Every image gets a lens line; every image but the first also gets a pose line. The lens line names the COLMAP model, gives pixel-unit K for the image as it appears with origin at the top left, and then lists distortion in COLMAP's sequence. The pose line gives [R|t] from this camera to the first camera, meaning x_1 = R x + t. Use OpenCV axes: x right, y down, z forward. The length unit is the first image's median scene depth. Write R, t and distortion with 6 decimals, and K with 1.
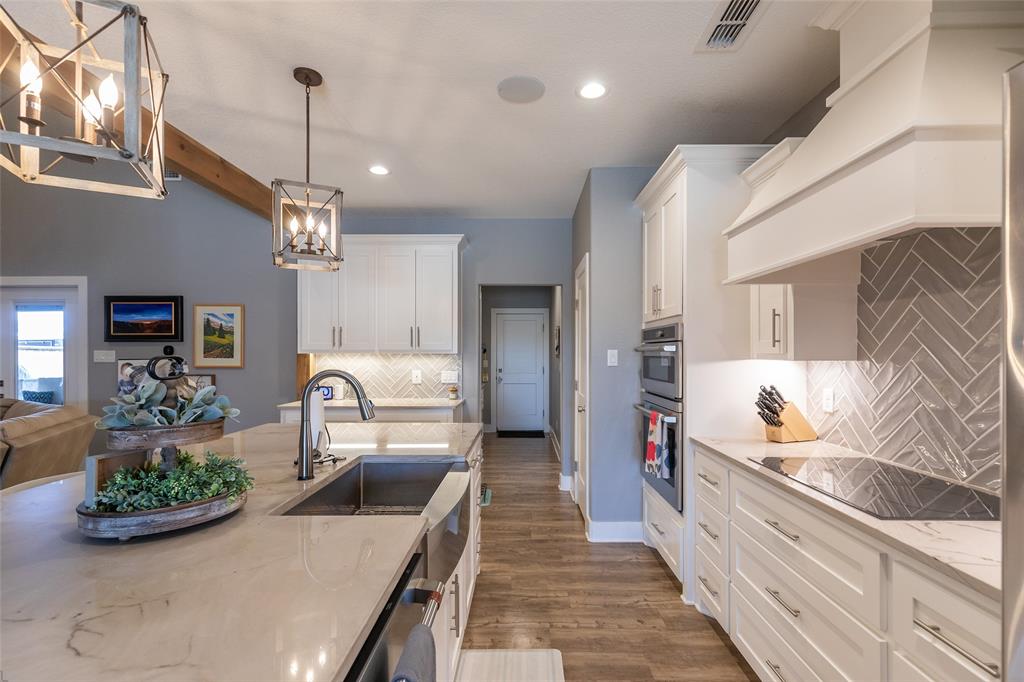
lens RADIAL K [[458.9, 0, 513.6], [0, 458.9, 348.3], [0, 0, 1]] dist [-0.001613, -0.000101]
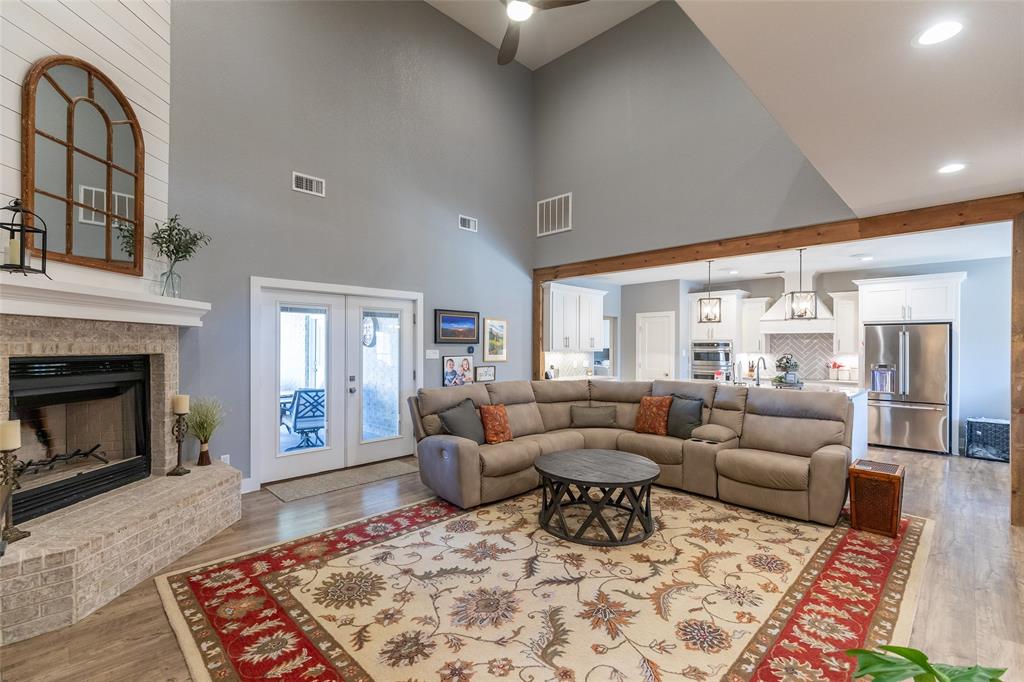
lens RADIAL K [[458.9, 0, 511.5], [0, 458.9, 346.0], [0, 0, 1]] dist [-0.001613, -0.000101]
pose [[0.697272, 0.003289, 0.716799, -1.689307], [-0.005307, 0.999986, 0.000574, -0.009008], [-0.716787, -0.004205, 0.697280, -0.085482]]
